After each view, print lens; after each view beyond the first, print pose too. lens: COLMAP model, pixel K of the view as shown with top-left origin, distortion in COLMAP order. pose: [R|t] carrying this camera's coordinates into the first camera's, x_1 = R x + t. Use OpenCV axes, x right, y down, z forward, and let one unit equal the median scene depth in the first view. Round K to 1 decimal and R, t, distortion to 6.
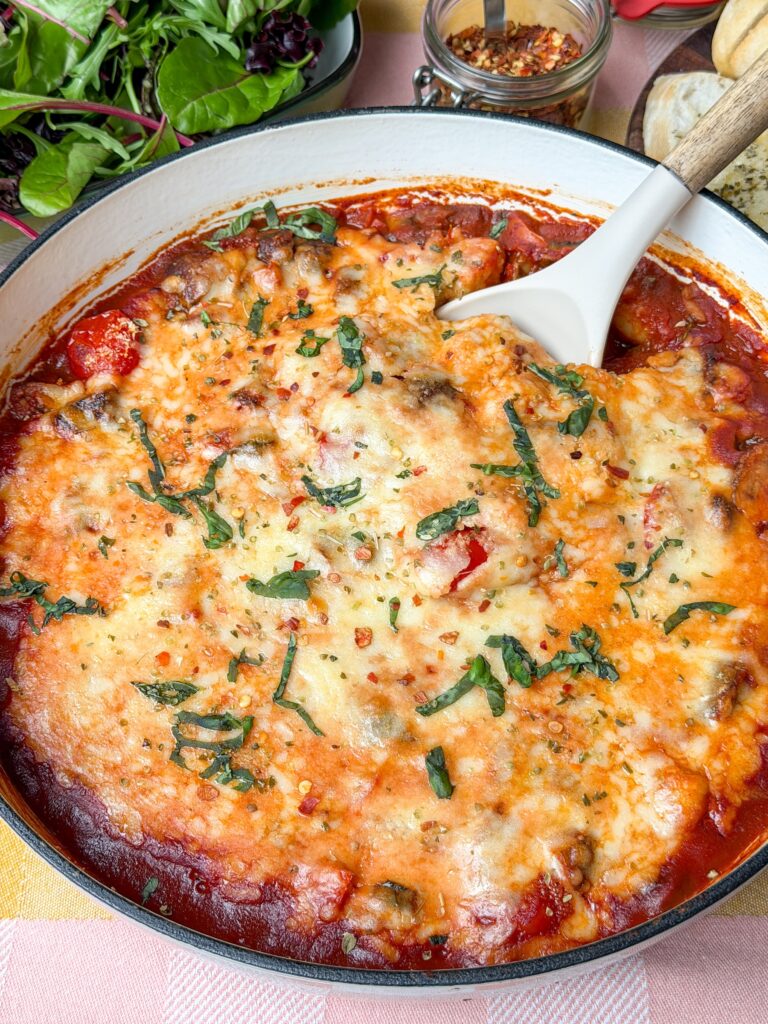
lens RADIAL K [[1396.9, 0, 384.0], [0, 1396.9, 512.0], [0, 0, 1]] dist [0.165603, -0.336987]
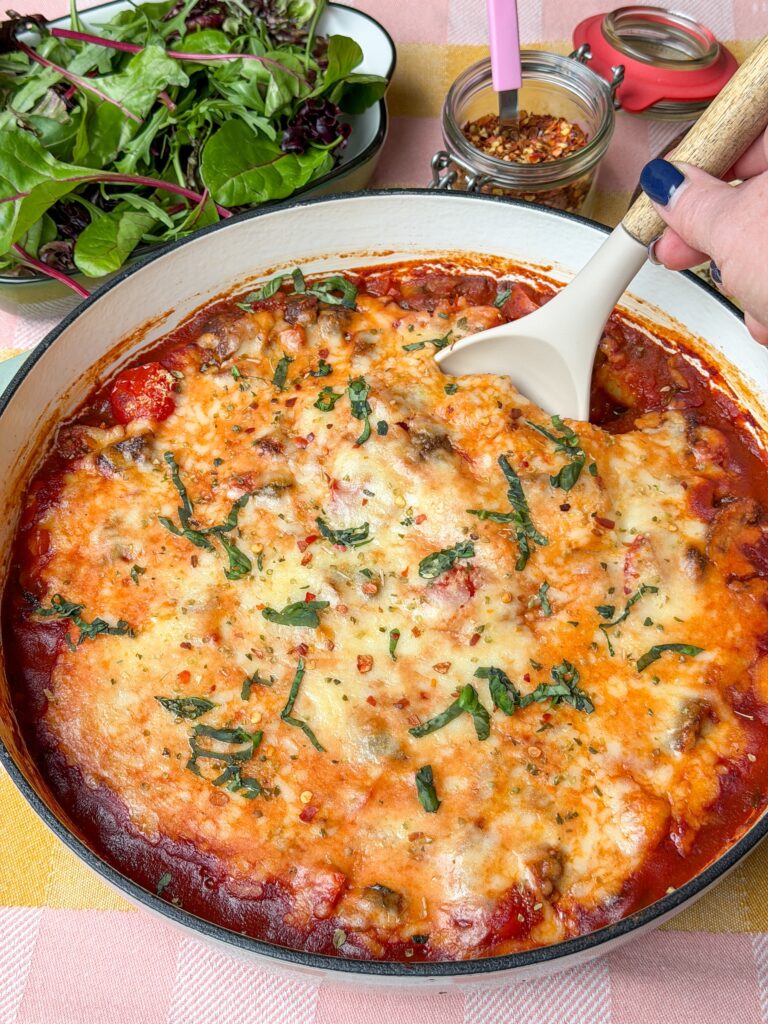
lens RADIAL K [[1396.9, 0, 384.0], [0, 1396.9, 512.0], [0, 0, 1]] dist [0.165603, -0.336987]
pose [[0.999034, 0.034003, -0.027821, 0.026480], [-0.034815, 0.998966, -0.029240, 0.000811], [0.026798, 0.030180, 0.999185, -0.107721]]
